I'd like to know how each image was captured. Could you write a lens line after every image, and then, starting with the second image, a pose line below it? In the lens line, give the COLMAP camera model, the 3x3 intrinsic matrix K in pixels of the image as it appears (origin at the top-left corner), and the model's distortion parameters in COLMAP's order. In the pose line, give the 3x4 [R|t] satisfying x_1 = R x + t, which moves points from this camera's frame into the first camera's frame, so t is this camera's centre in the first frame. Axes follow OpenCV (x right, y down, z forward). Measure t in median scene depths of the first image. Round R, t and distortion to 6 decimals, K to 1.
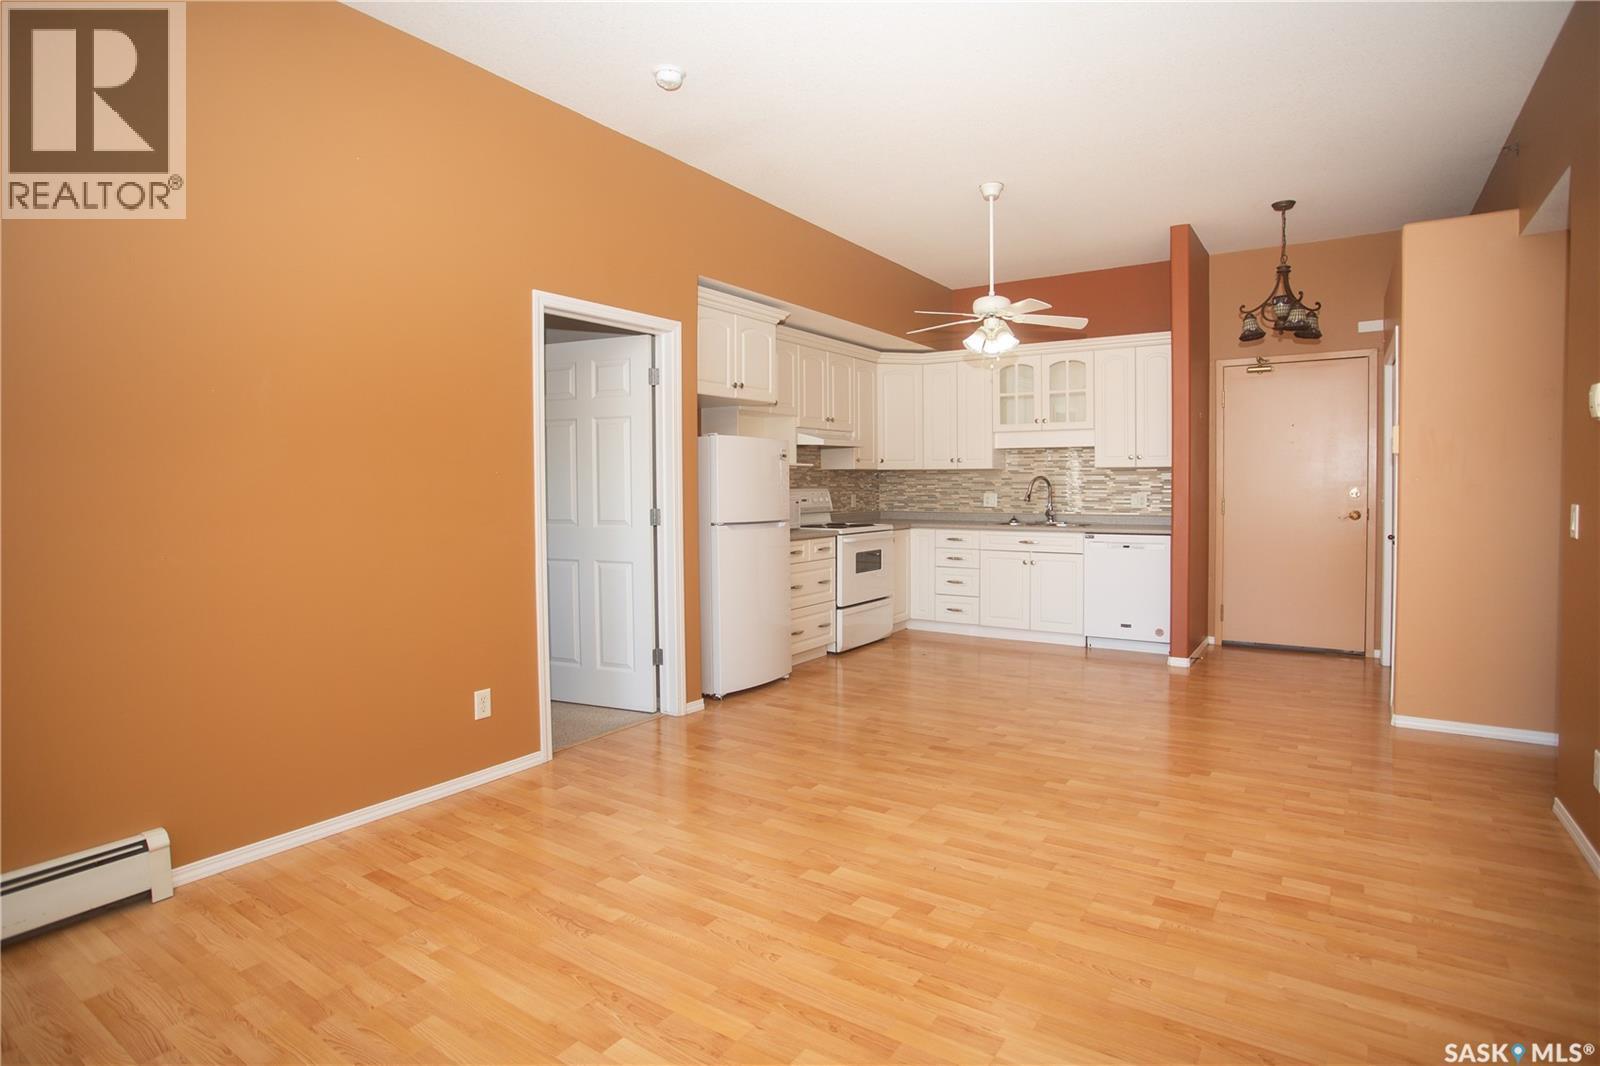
lens RADIAL K [[801.8, 0, 735.0], [0, 801.8, 508.7], [0, 0, 1]] dist [-0.065458, 0.025245]
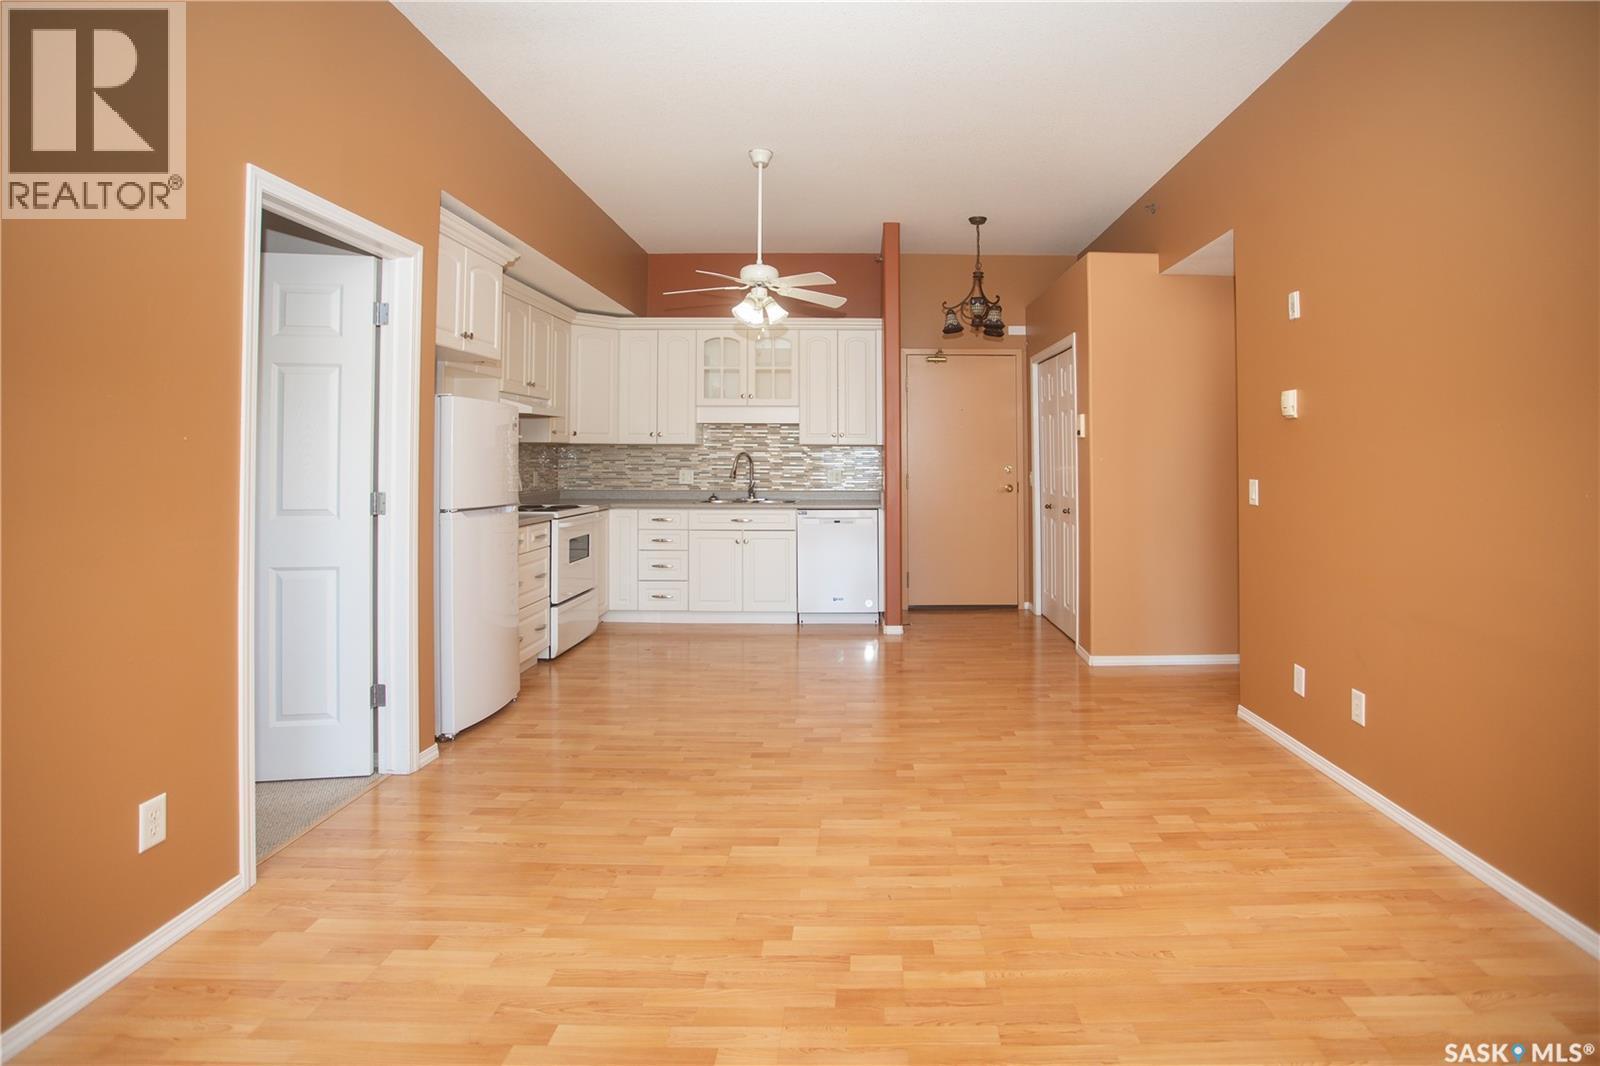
lens RADIAL K [[839.0, 0, 800.1], [0, 839.0, 432.7], [0, 0, 1]] dist [-0.063989, 0.028049]
pose [[0.823279, 0.023881, 0.567135, -0.160483], [0.010762, 0.998278, -0.057659, -0.005095], [-0.567535, 0.053573, 0.821604, 0.117533]]
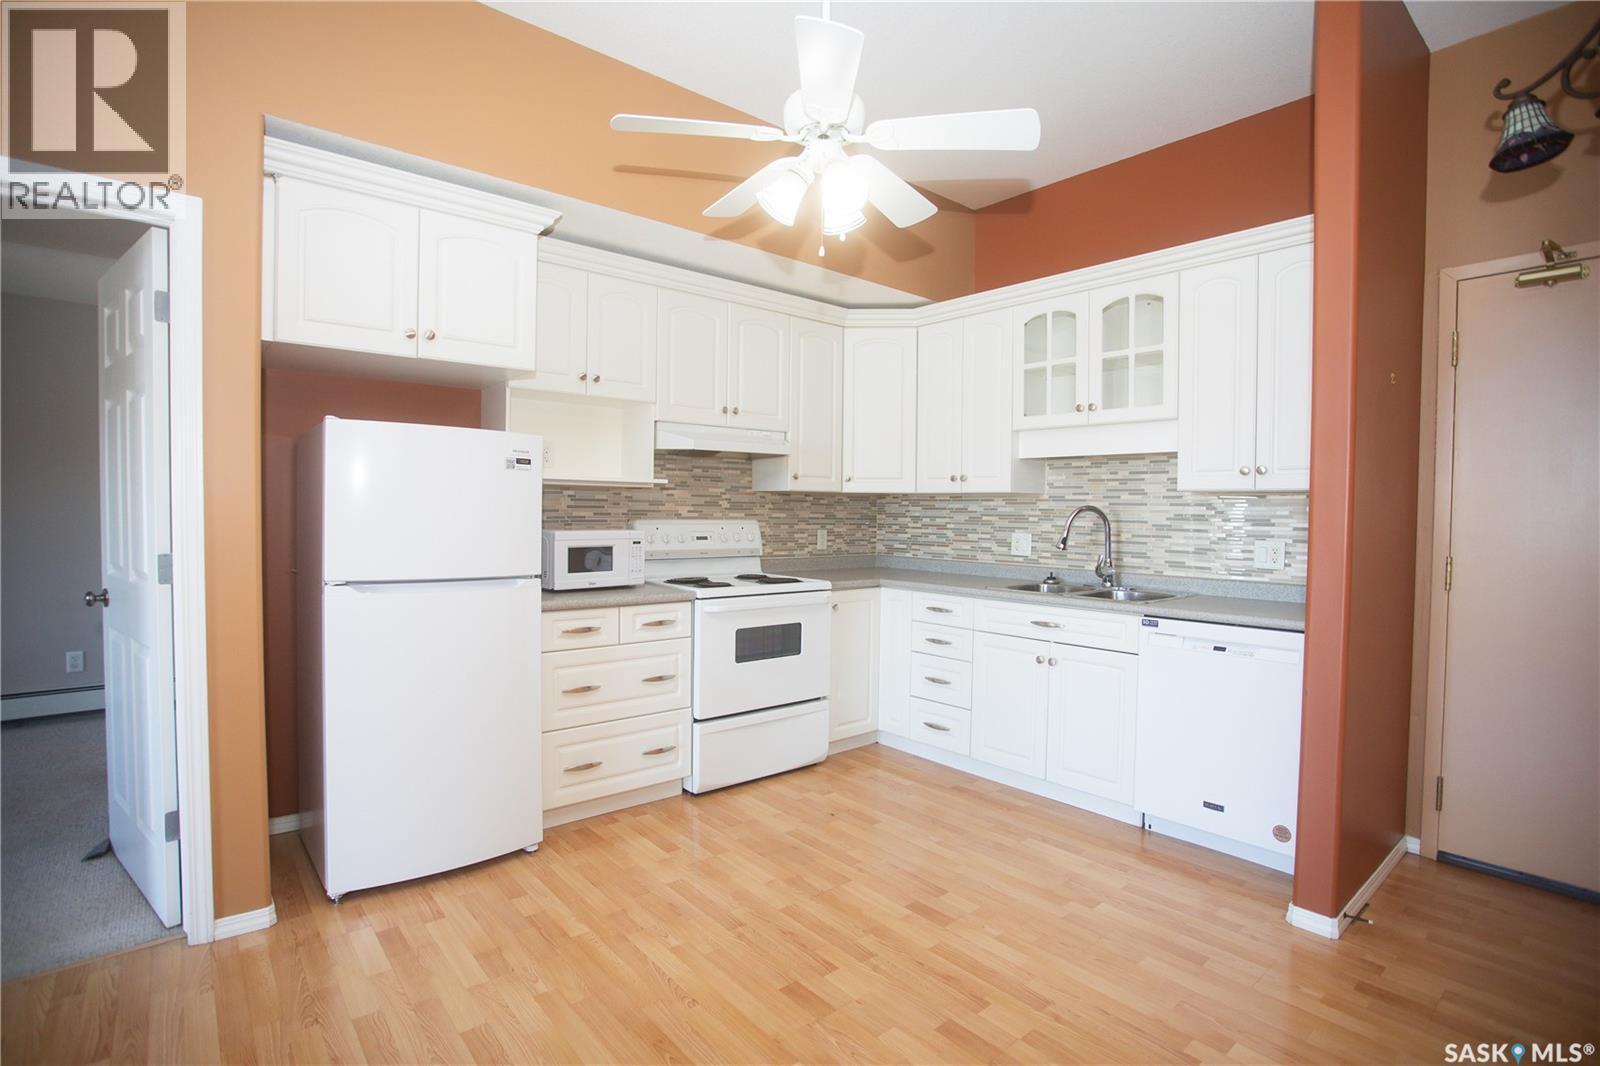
lens RADIAL K [[770.4, 0, 770.6], [0, 770.4, 537.5], [0, 0, 1]] dist [-0.060634, 0.020252]
pose [[0.975952, 0.024006, -0.216658, 0.307027], [-0.023214, 0.999711, 0.006198, -0.017806], [0.216745, -0.001019, 0.976228, 0.454804]]
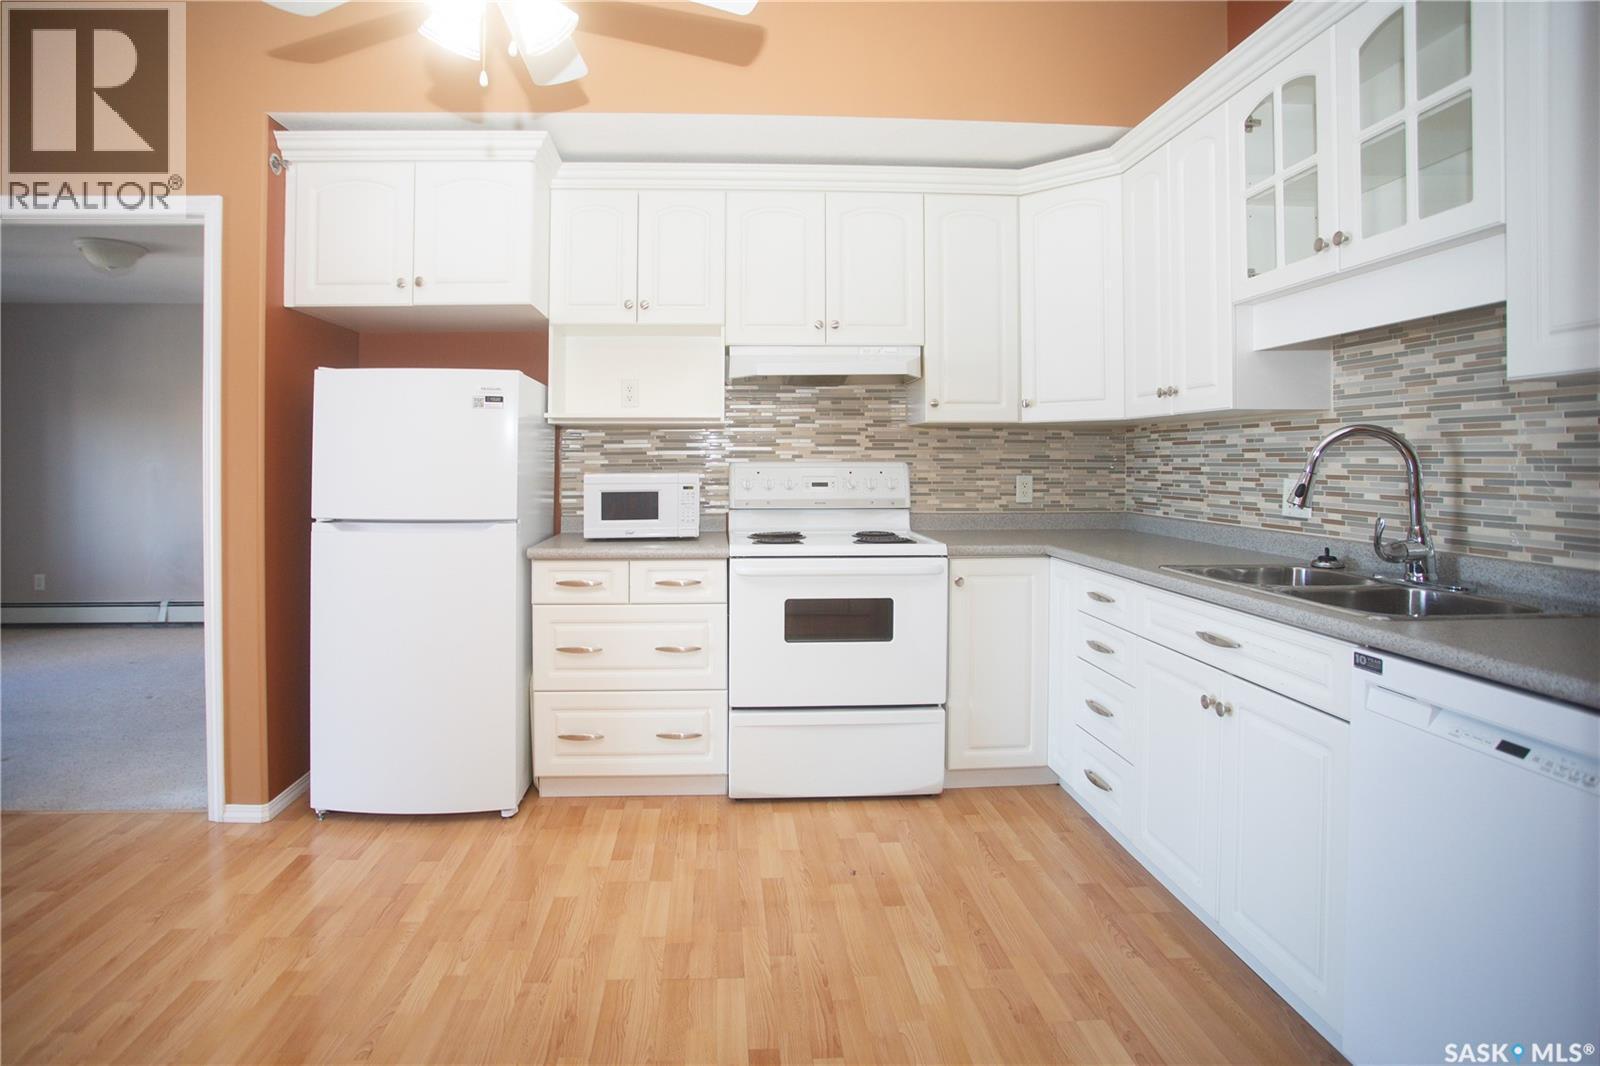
lens RADIAL K [[787.8, 0, 726.1], [0, 787.8, 476.4], [0, 0, 1]] dist [-0.059128, 0.021236]
pose [[0.654311, 0.019207, -0.755982, 0.488393], [-0.024720, 0.999686, 0.004003, -0.018281], [0.755821, 0.016069, 0.654581, 0.685663]]
